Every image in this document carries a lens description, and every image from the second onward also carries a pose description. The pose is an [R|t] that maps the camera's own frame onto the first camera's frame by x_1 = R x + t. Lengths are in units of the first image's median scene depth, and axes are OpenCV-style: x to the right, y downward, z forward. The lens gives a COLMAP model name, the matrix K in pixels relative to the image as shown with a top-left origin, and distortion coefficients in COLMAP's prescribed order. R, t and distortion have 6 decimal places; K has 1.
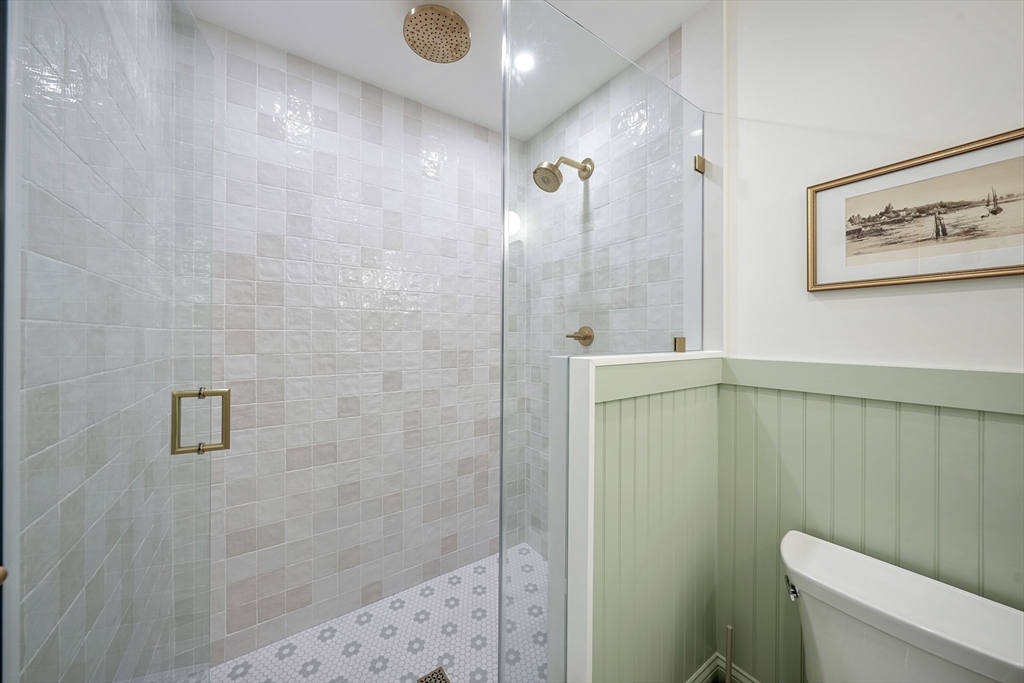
lens RADIAL K [[359.4, 0, 513.4], [0, 359.4, 336.1], [0, 0, 1]] dist [-0.007511, -0.000030]
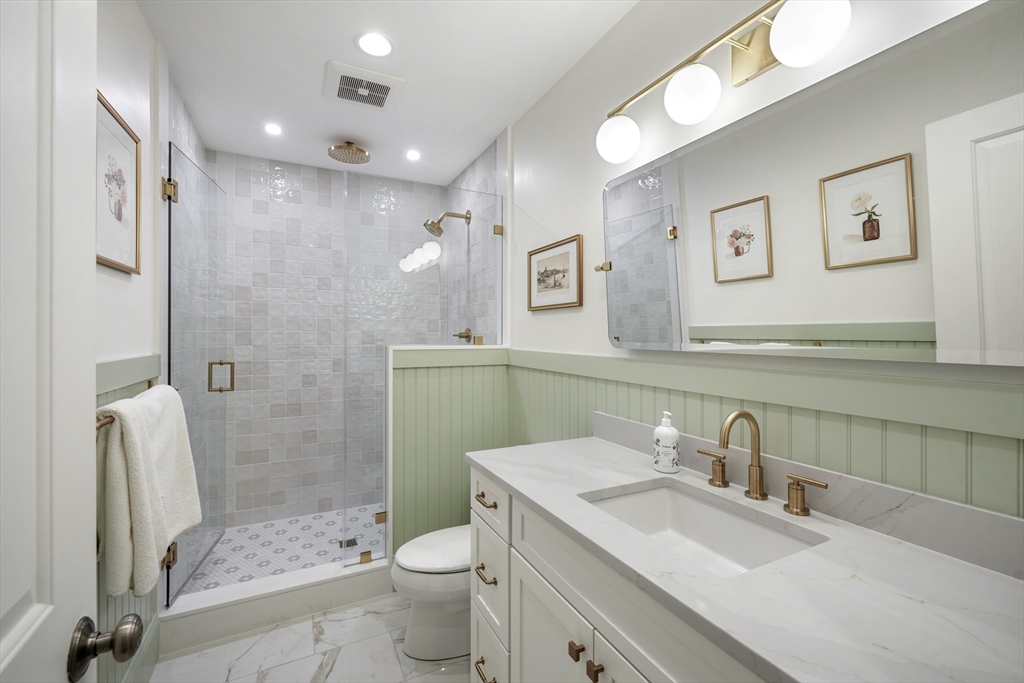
lens RADIAL K [[433.2, 0, 512.0], [0, 433.2, 338.7], [0, 0, 1]] dist [-0.000456, -0.000017]
pose [[0.990861, 0.004232, -0.134818, 0.714613], [-0.002868, 0.999943, 0.010310, -0.005589], [0.134854, -0.009829, 0.990817, -0.793545]]
